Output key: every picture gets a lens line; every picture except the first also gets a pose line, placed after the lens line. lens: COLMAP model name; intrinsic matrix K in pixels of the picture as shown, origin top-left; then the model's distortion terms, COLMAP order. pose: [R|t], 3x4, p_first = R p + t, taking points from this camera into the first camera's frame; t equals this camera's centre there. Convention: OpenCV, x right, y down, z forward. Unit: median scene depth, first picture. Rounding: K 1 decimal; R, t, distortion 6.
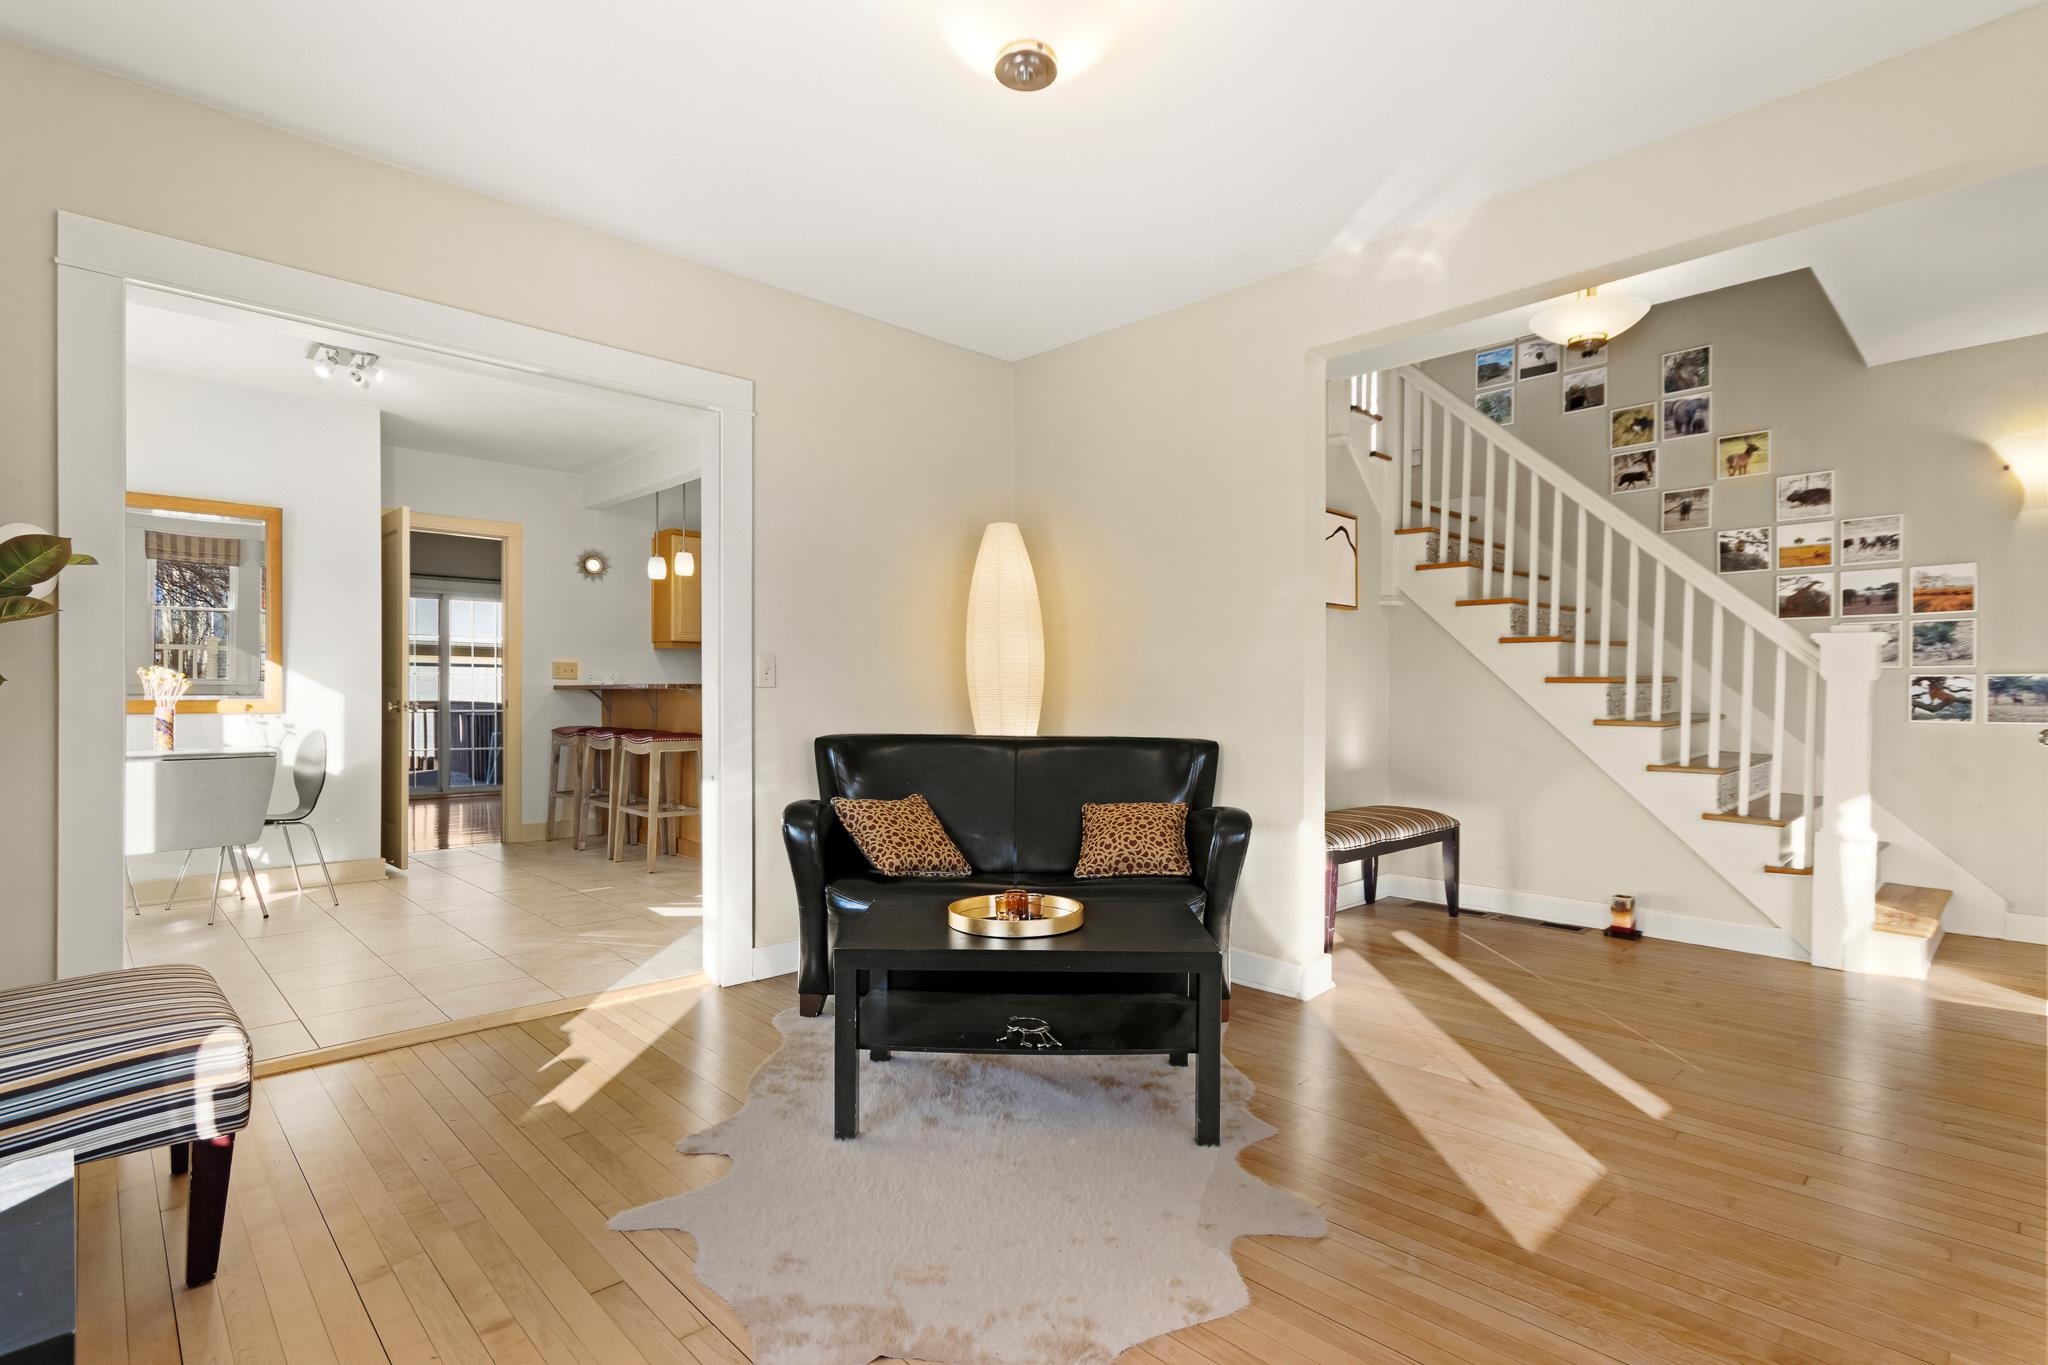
lens RADIAL K [[969.8, 0, 1018.8], [0, 969.8, 707.0], [0, 0, 1]] dist [0.002768, 0.000237]
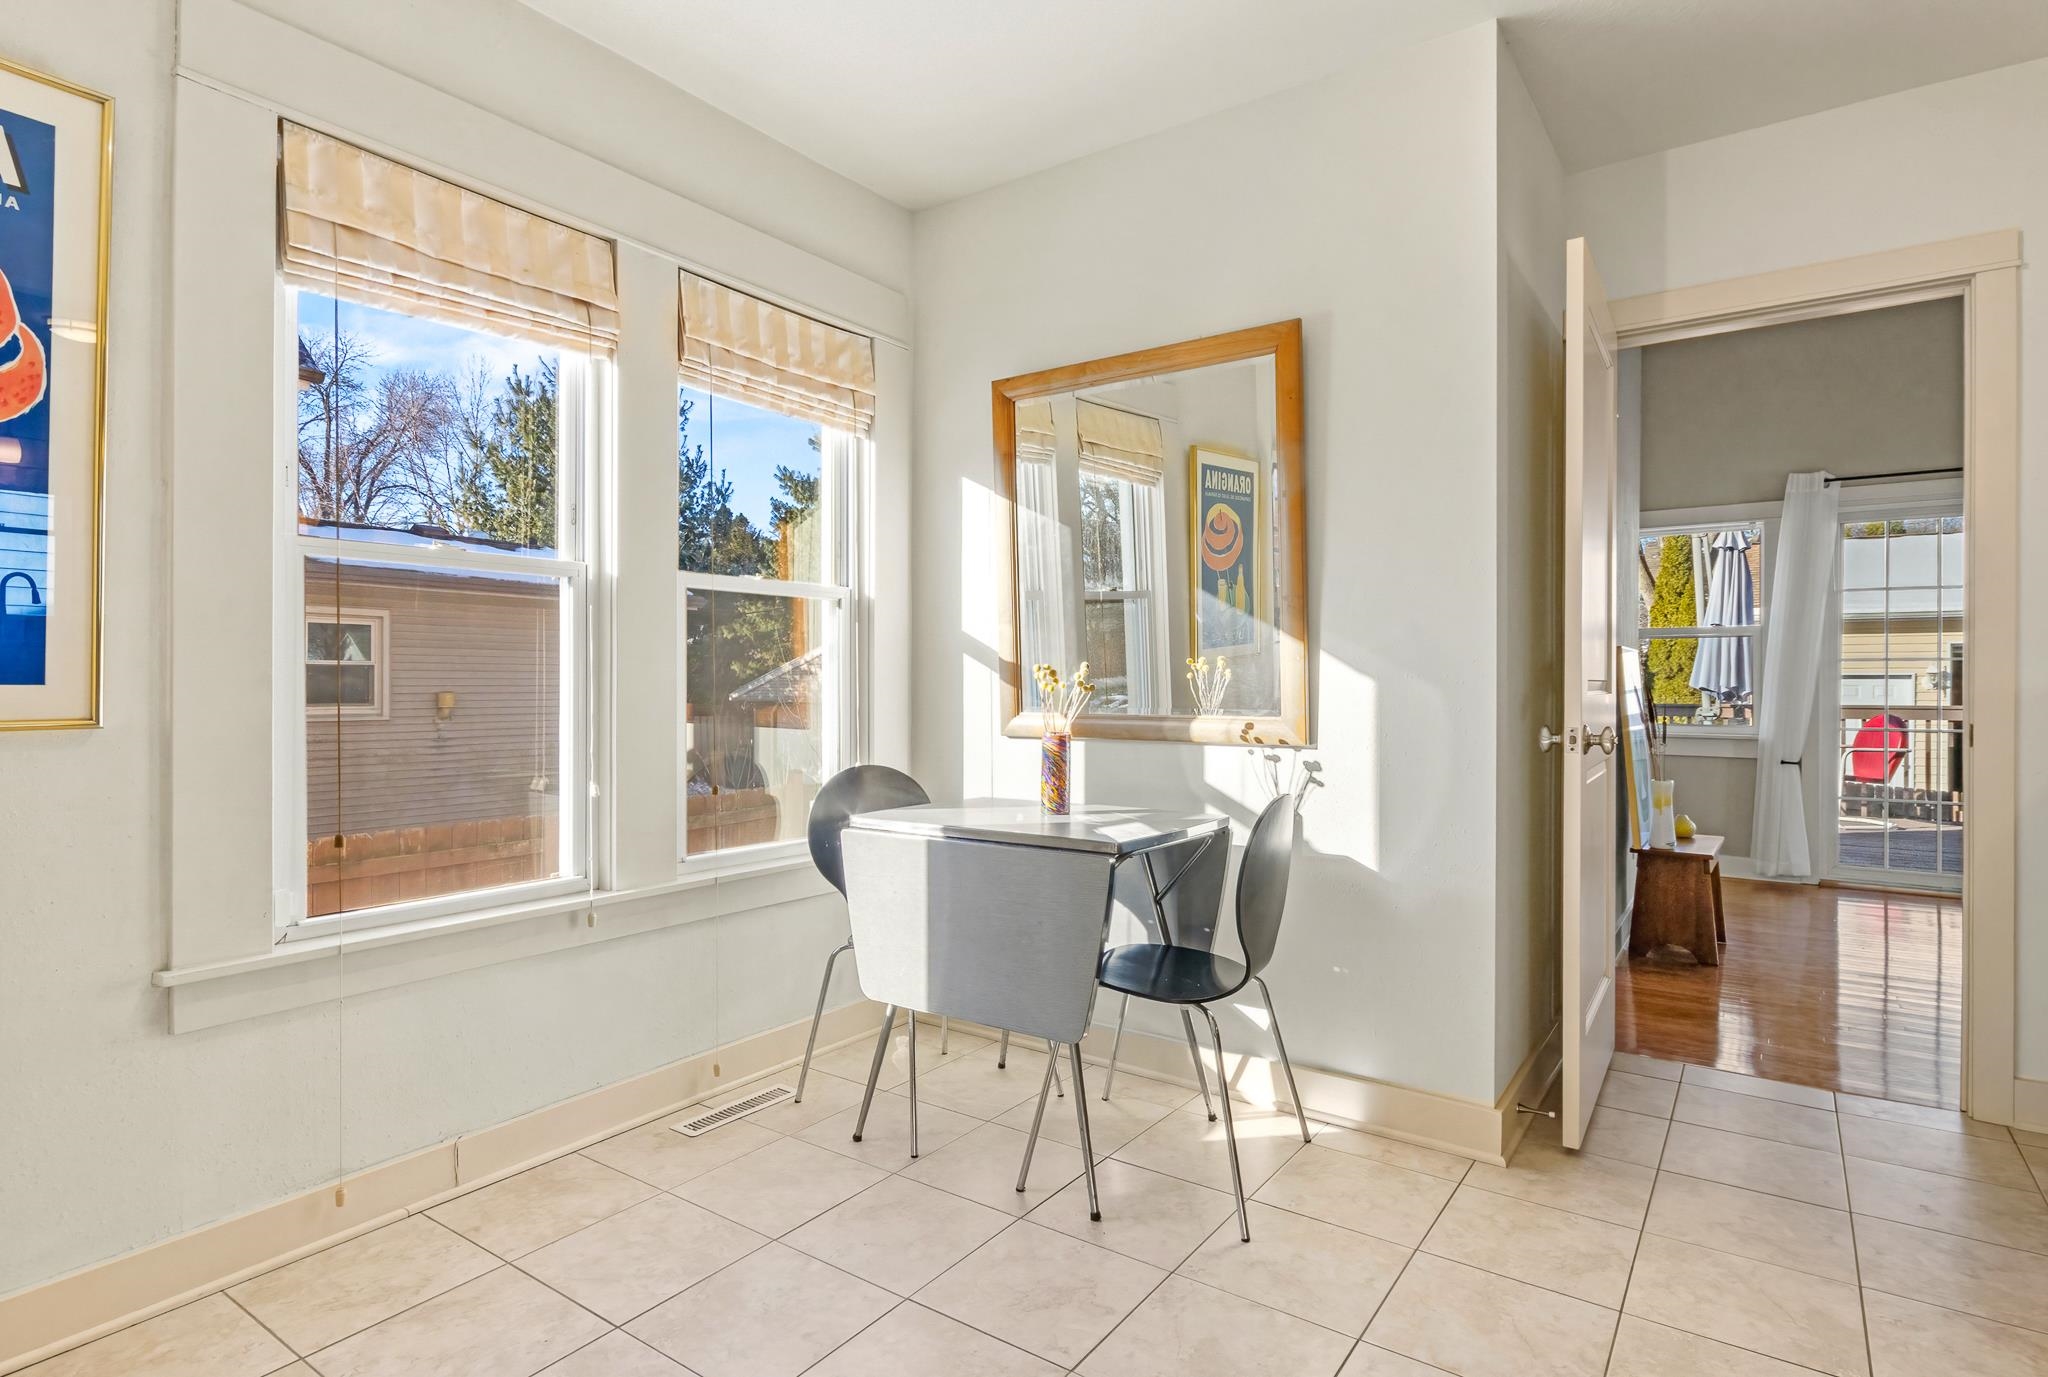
lens RADIAL K [[1079.6, 0, 1024.4], [0, 1079.6, 670.1], [0, 0, 1]] dist [-0.002061, -0.000444]
pose [[0.187217, -0.016623, -0.982178, -0.301767], [-0.016184, 0.999669, -0.020004, -0.020263], [0.982185, 0.019641, 0.186886, 0.883028]]
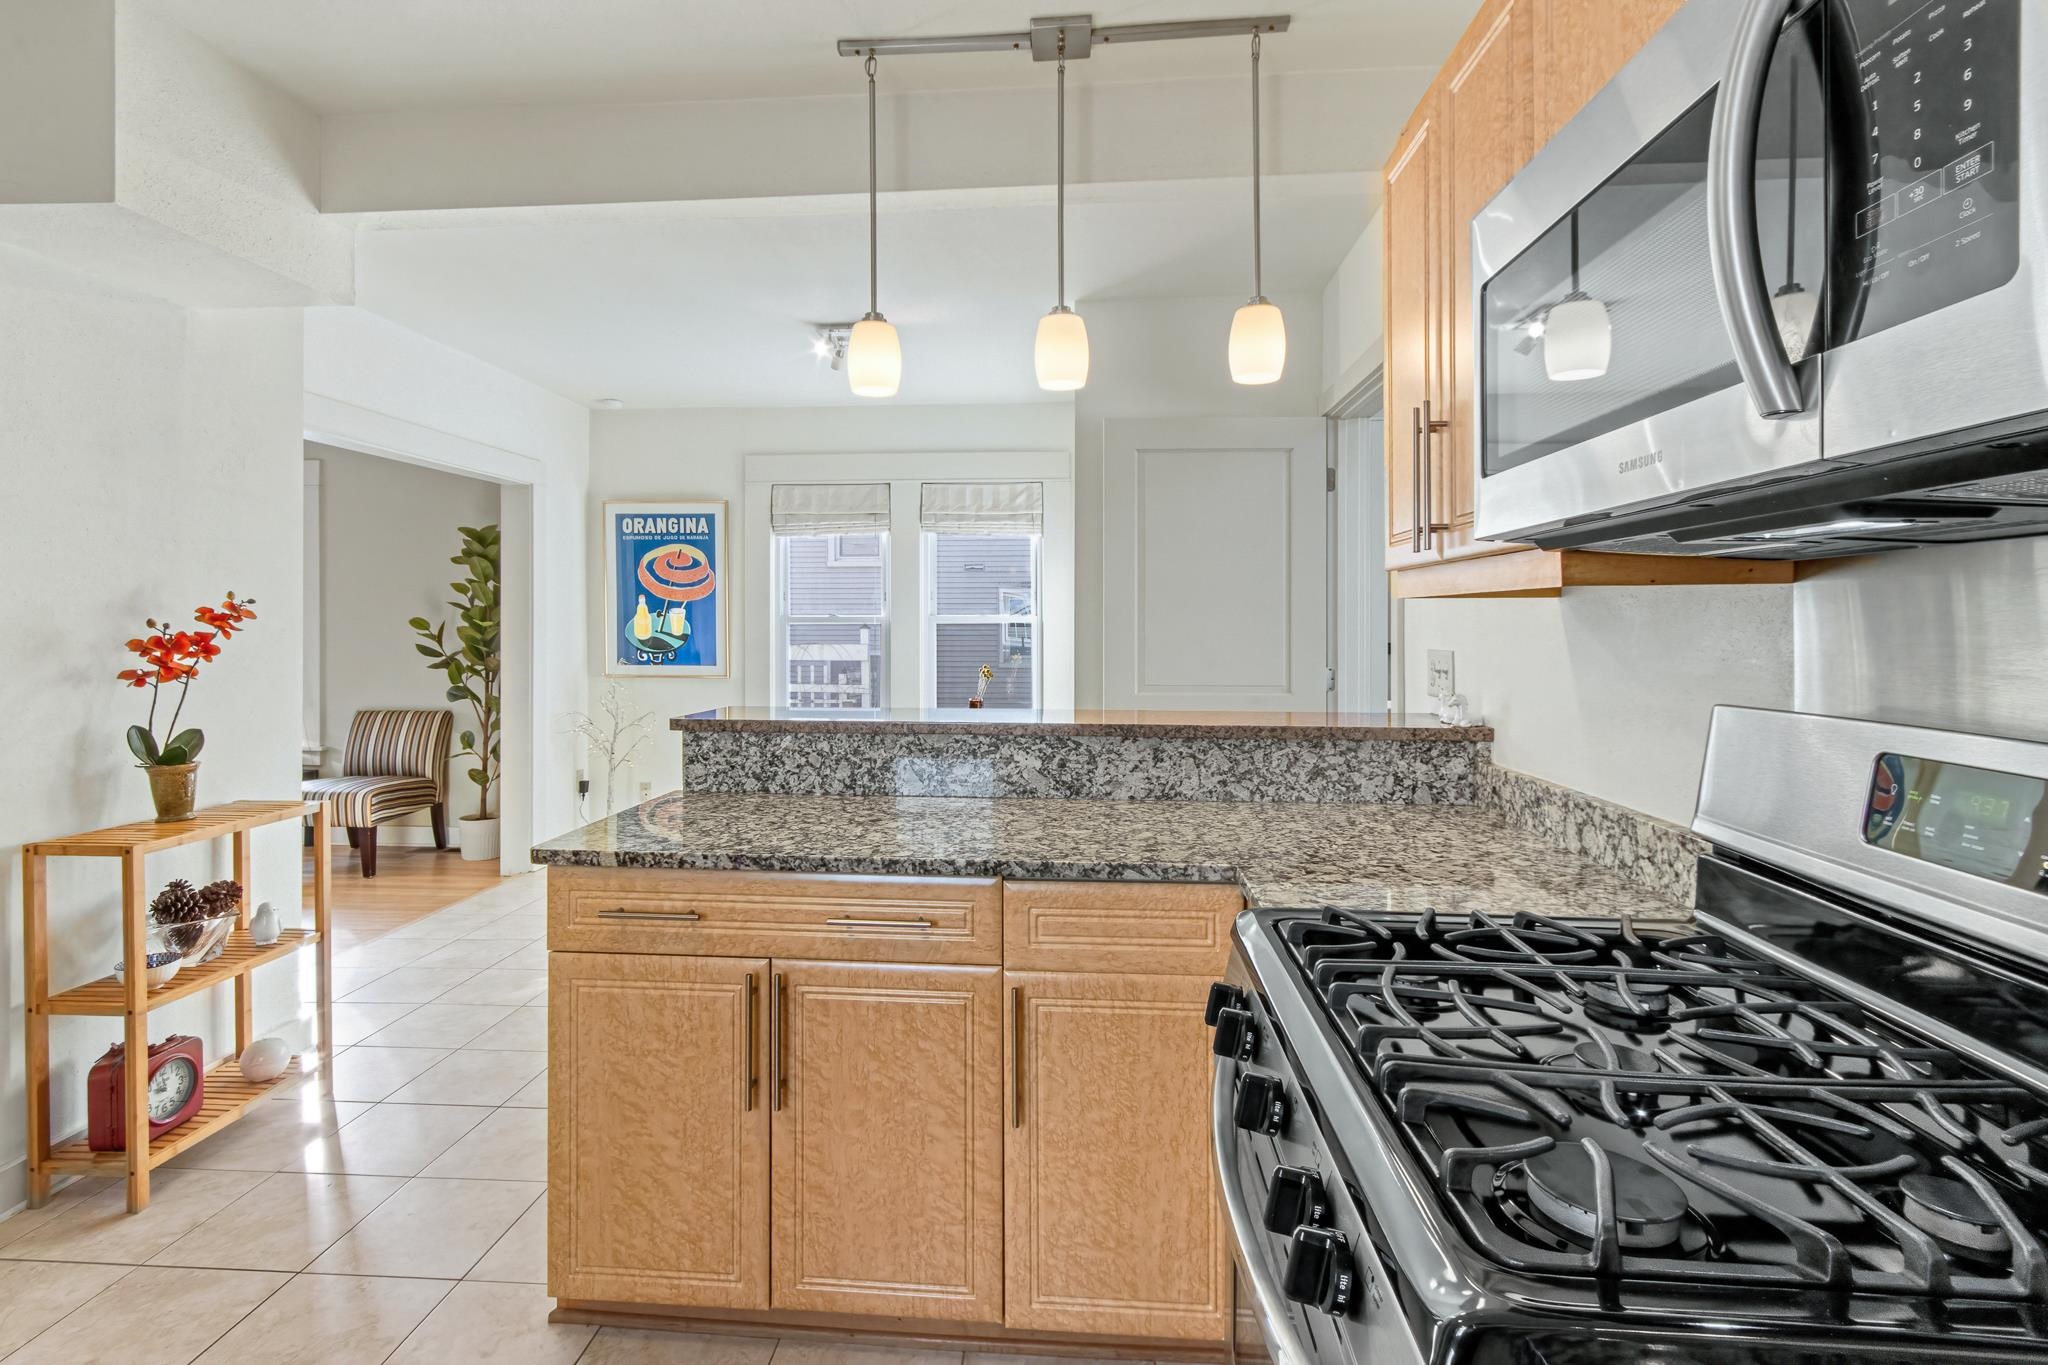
lens RADIAL K [[998.4, 0, 1011.5], [0, 998.4, 627.0], [0, 0, 1]] dist [0.003279, -0.000094]
pose [[-0.752834, -0.005645, -0.658187, -0.176765], [-0.014347, 0.999866, 0.007834, -0.085218], [0.658054, 0.015340, -0.752814, 1.852731]]
